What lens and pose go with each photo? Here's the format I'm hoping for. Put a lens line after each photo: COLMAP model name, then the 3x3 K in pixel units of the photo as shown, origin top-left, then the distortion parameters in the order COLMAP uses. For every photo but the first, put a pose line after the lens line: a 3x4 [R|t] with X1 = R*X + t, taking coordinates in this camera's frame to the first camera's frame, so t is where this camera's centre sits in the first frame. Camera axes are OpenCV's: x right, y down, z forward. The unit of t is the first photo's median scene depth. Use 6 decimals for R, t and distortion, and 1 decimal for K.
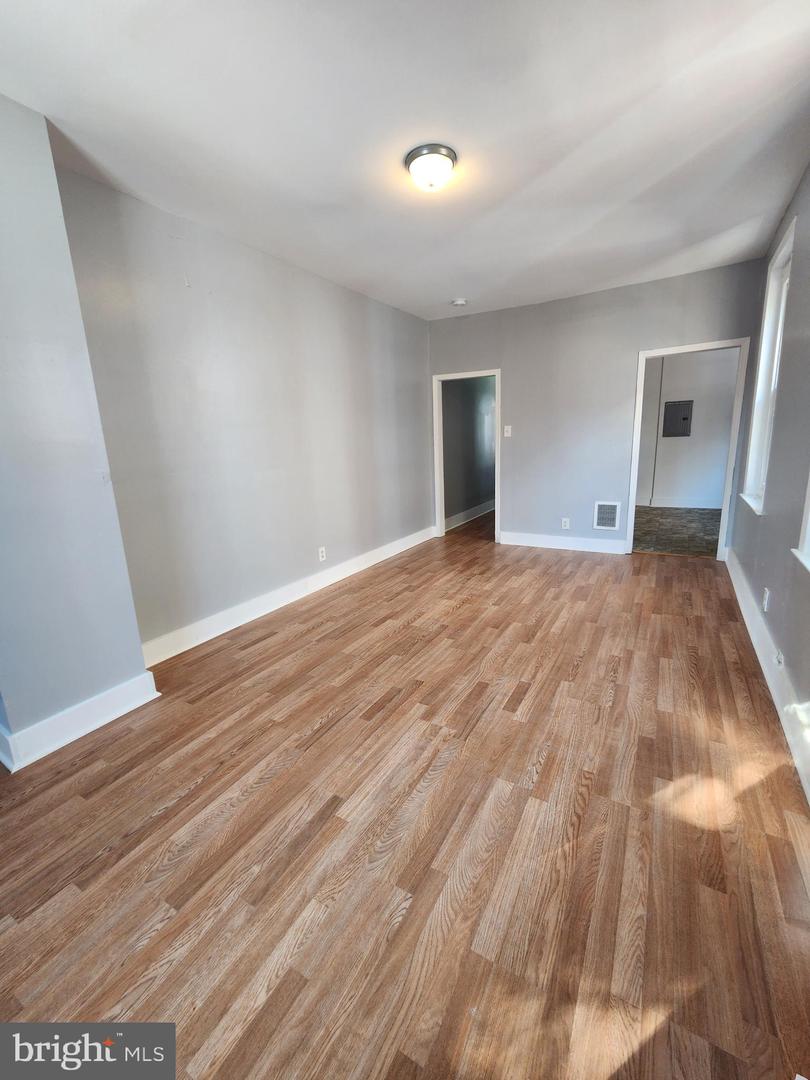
lens RADIAL K [[442.7, 0, 407.6], [0, 442.7, 539.6], [0, 0, 1]] dist [-0.003775, -0.000181]
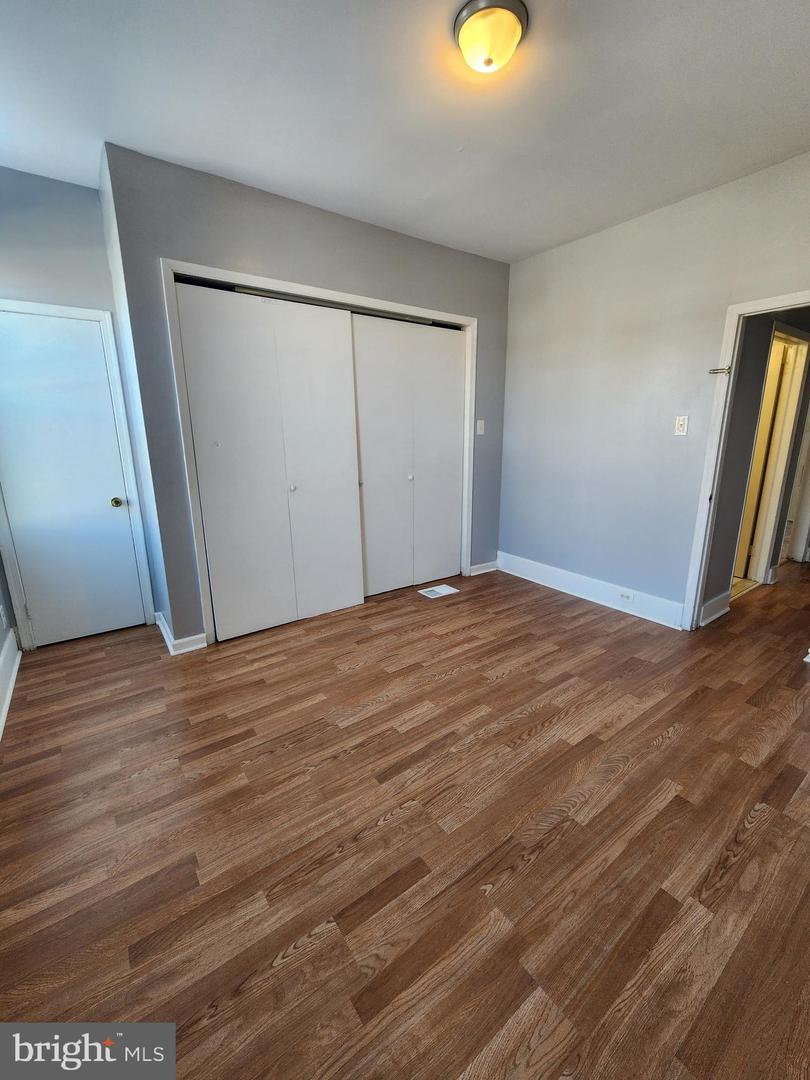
lens RADIAL K [[442.7, 0, 409.0], [0, 442.7, 544.1], [0, 0, 1]] dist [-0.003775, -0.000181]
pose [[-0.912760, -0.013761, 0.408265, -0.661274], [0.170192, 0.895750, 0.410690, -0.352043], [-0.371355, 0.444345, -0.815262, 1.619949]]
